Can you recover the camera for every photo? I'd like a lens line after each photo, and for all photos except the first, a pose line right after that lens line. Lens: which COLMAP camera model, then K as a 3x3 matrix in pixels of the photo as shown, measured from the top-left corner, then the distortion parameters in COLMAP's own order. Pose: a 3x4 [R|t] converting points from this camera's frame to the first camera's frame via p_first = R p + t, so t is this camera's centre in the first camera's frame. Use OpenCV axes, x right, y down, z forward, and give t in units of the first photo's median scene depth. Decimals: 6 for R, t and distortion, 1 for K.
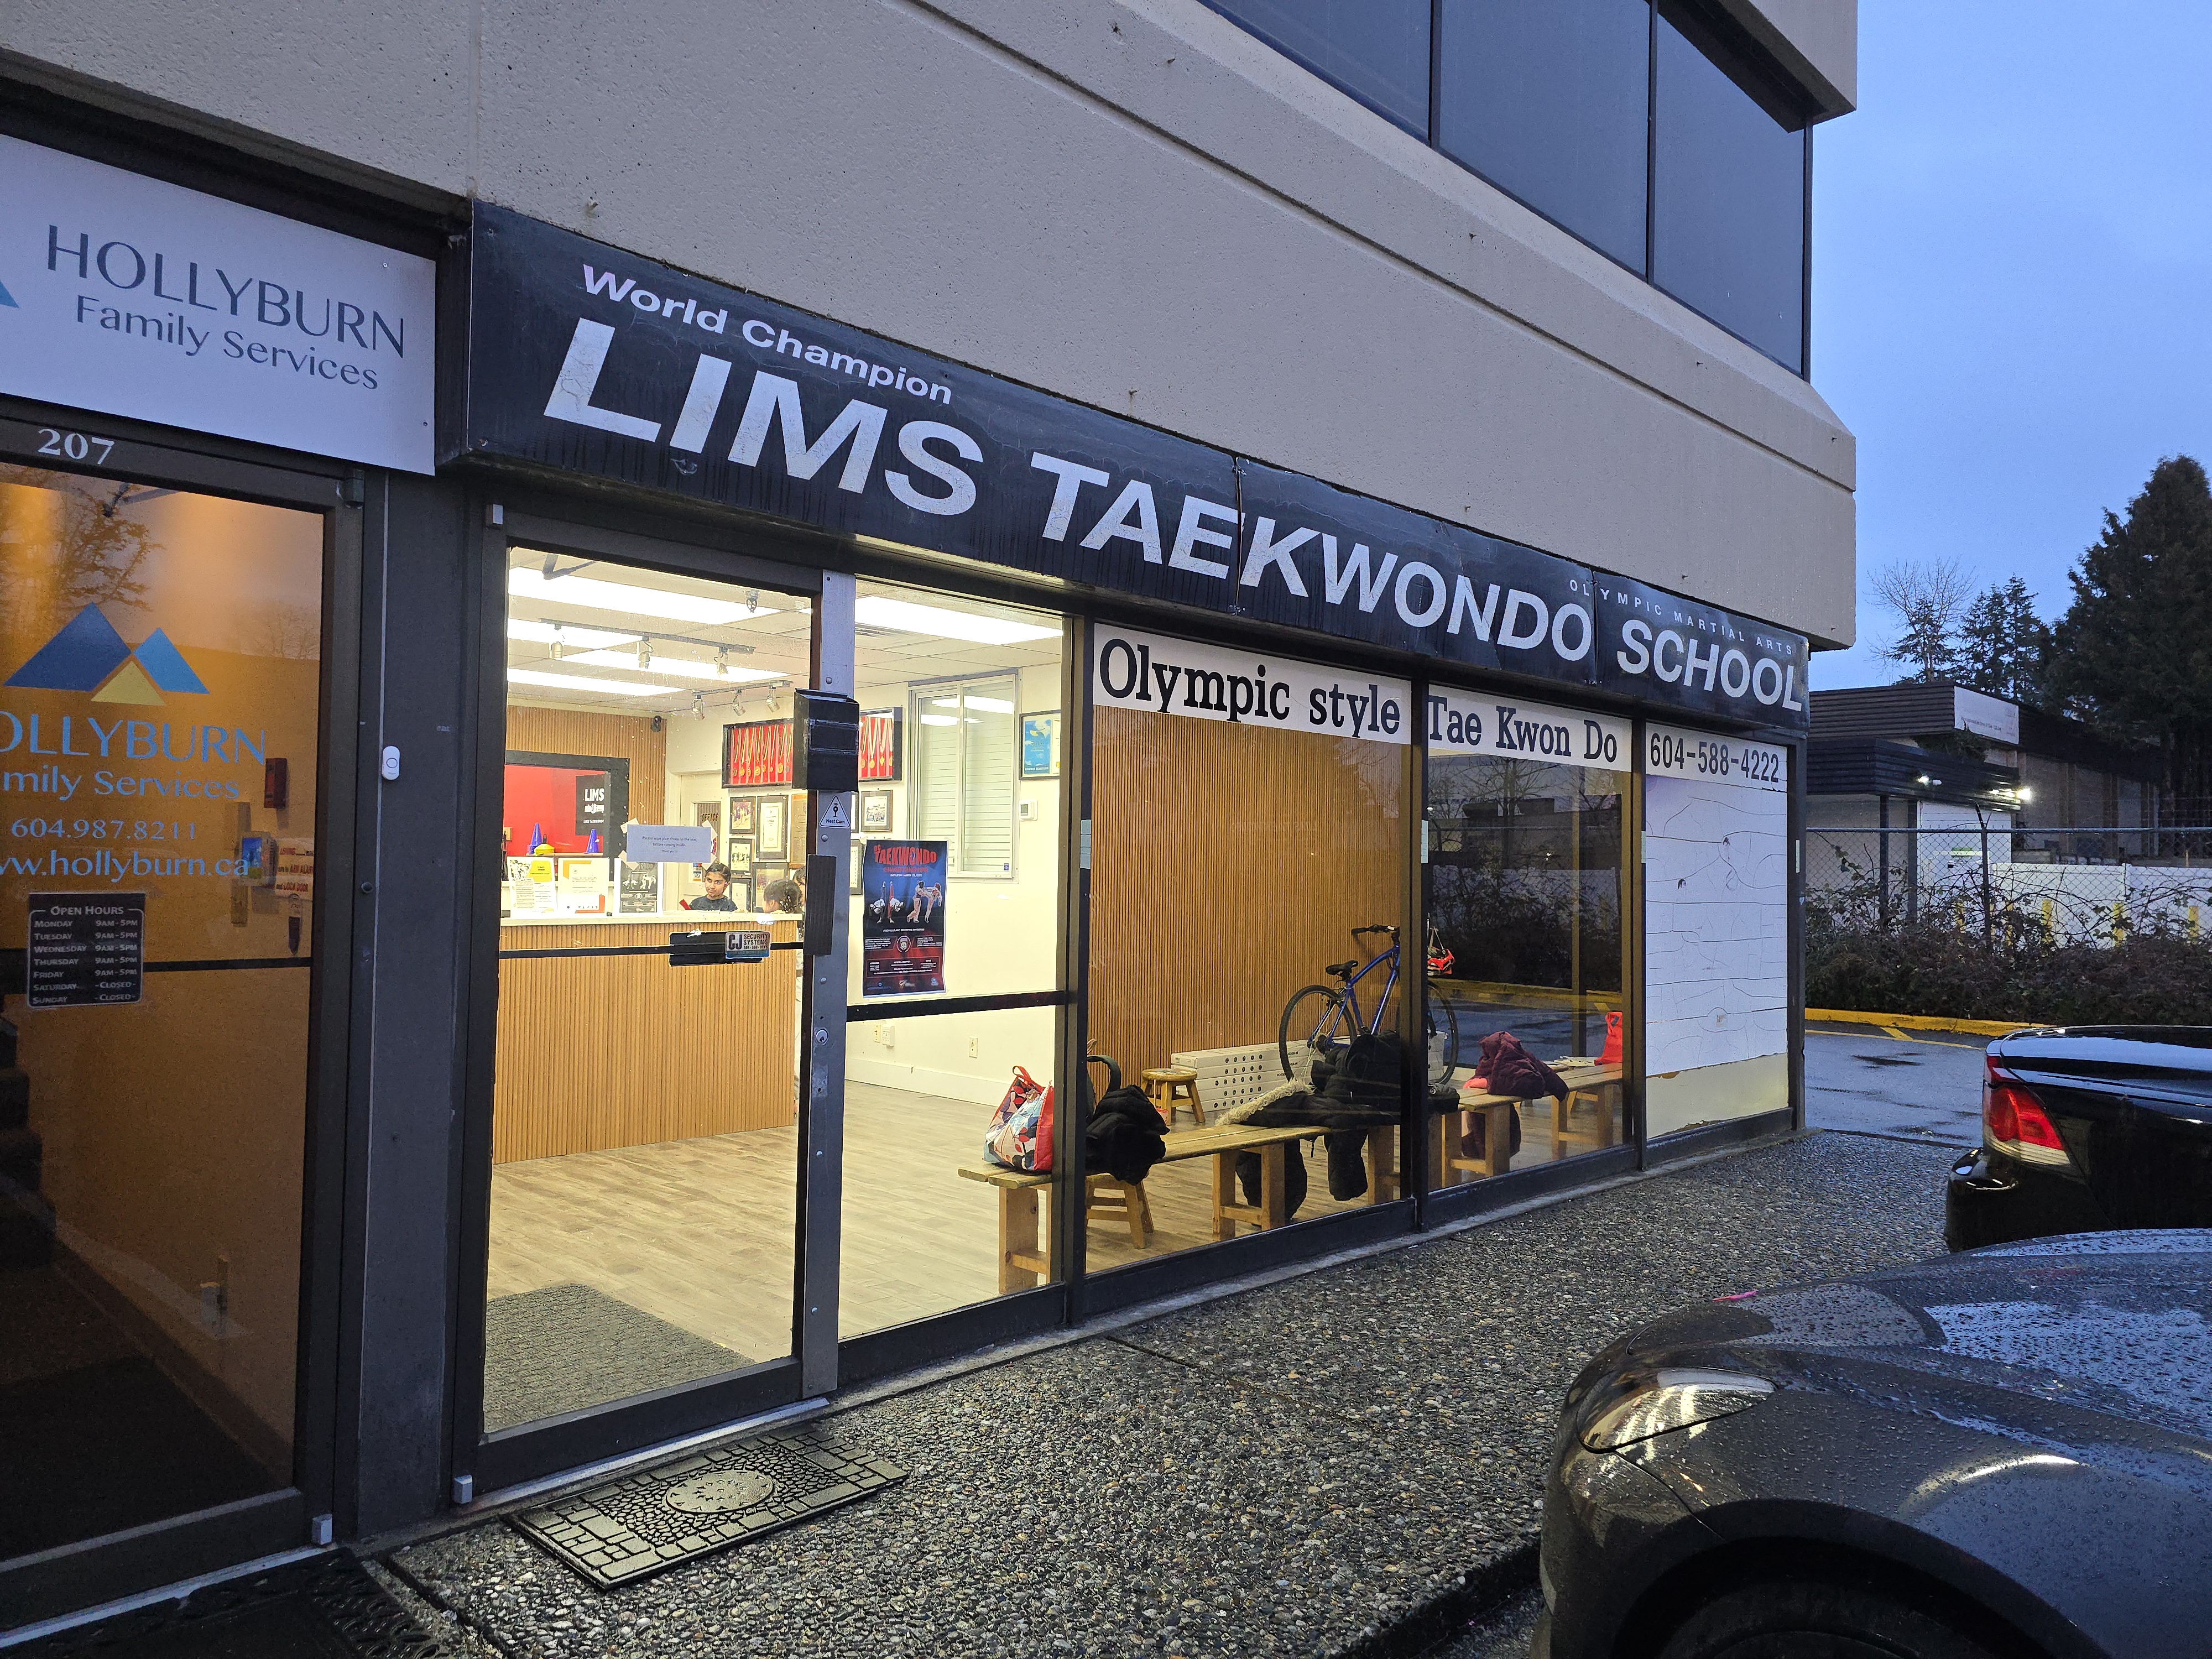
lens RADIAL K [[1470.3, 0, 1130.8], [0, 1470.3, 826.8], [0, 0, 1]] dist [0.074866, -0.075745]
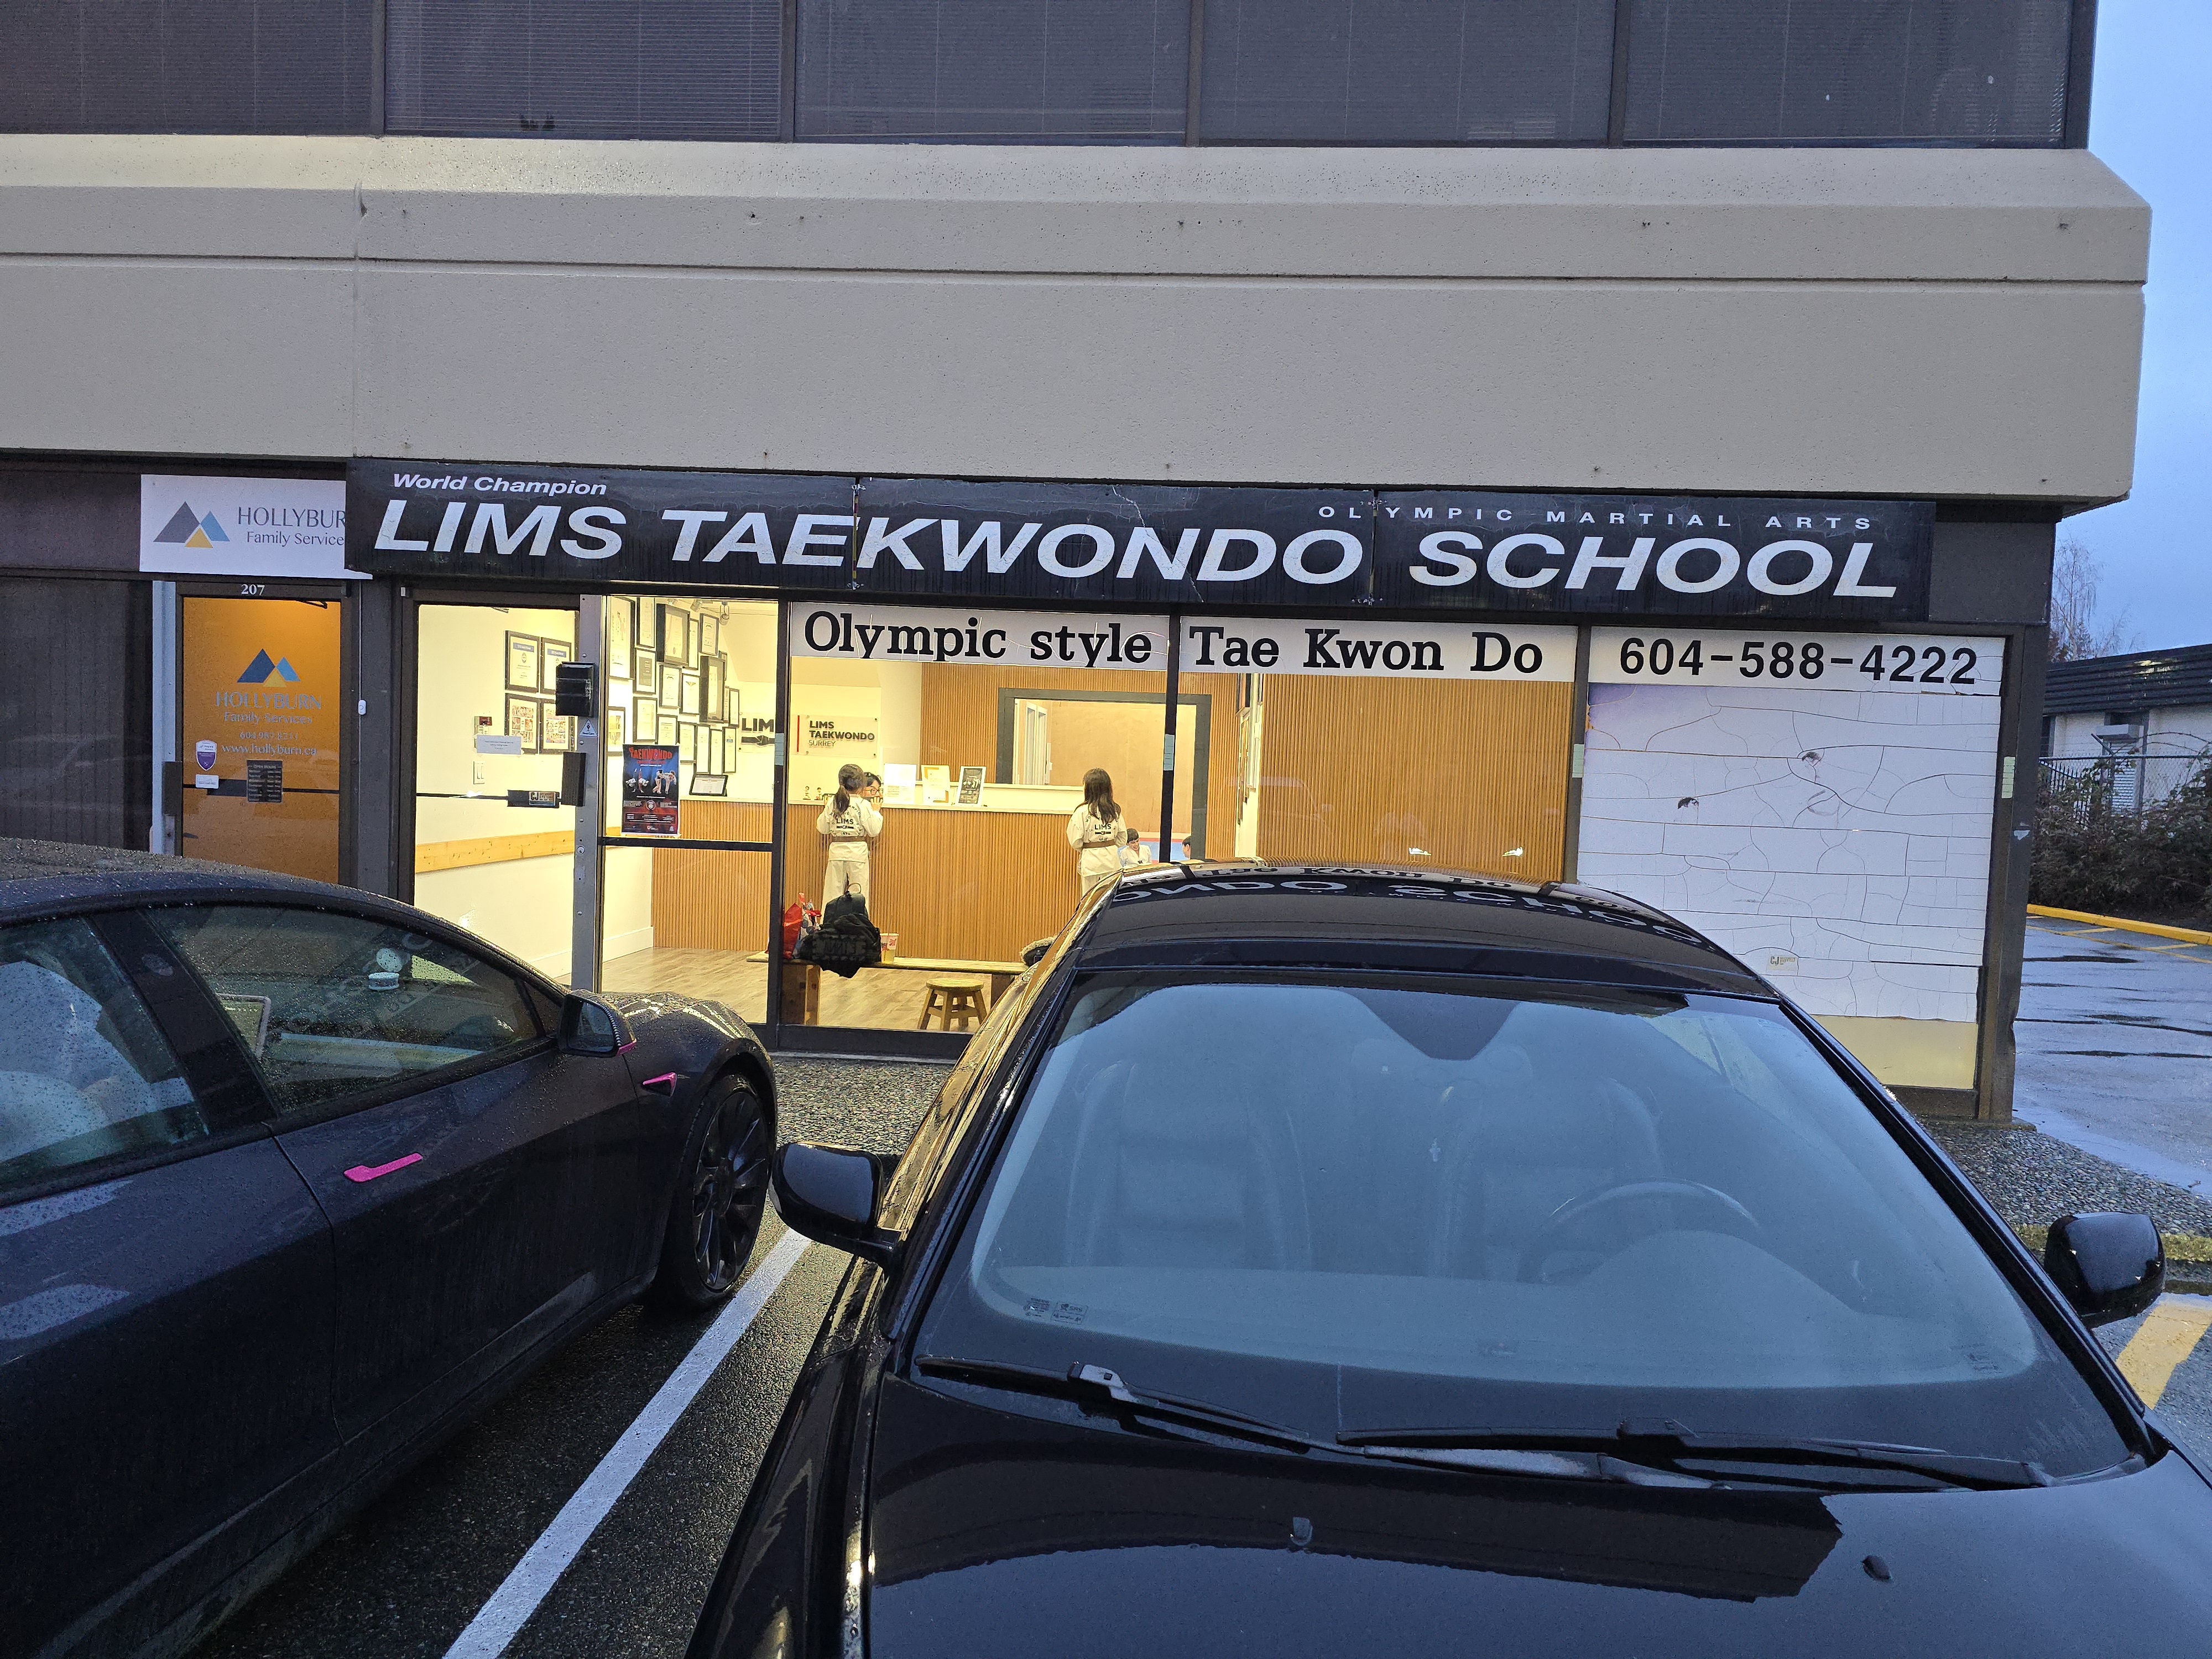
lens RADIAL K [[1455.7, 0, 1129.5], [0, 1455.7, 835.0], [0, 0, 1]] dist [0.071451, -0.068145]
pose [[0.656266, 0.041938, -0.753363, 1.332385], [-0.004393, 0.998650, 0.051765, 0.020309], [0.754517, -0.030662, 0.655564, 0.259678]]
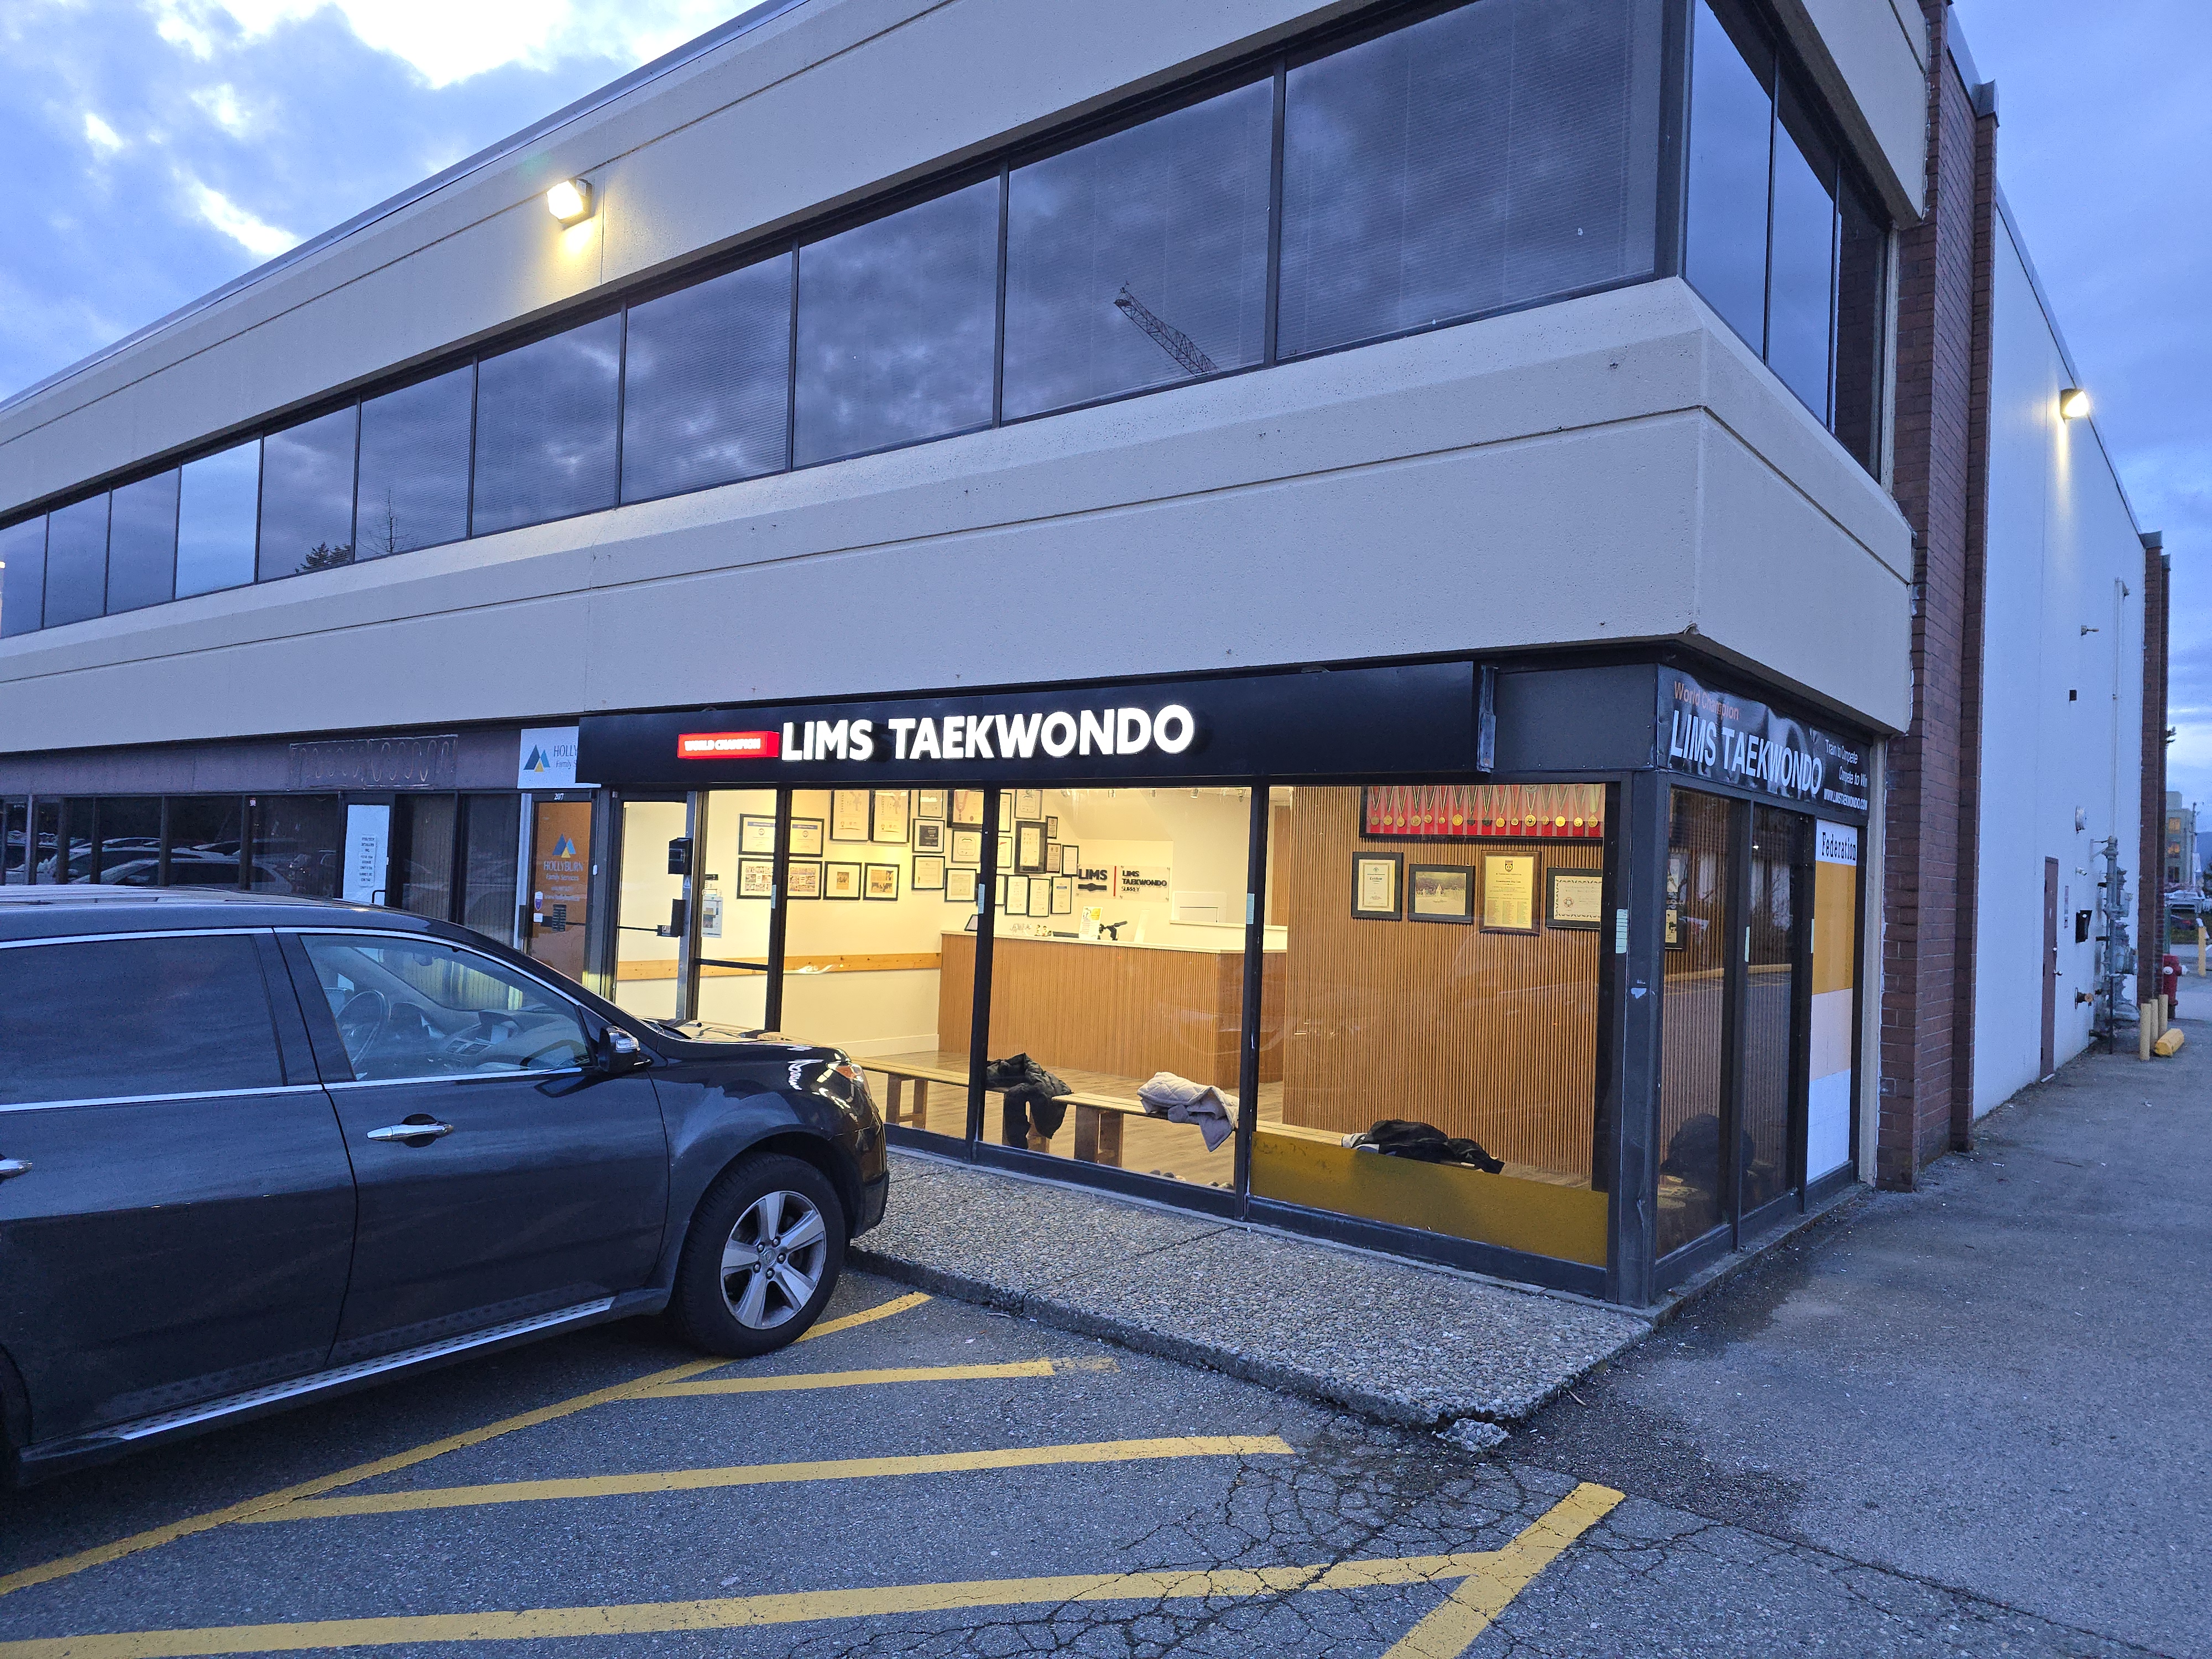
lens RADIAL K [[1486.8, 0, 1155.2], [0, 1486.8, 827.9], [0, 0, 1]] dist [0.072308, -0.078895]
pose [[0.117276, -0.043276, -0.992156, 2.120986], [-0.006079, 0.999000, -0.044293, 0.004021], [0.993081, 0.011226, 0.116896, 1.261462]]
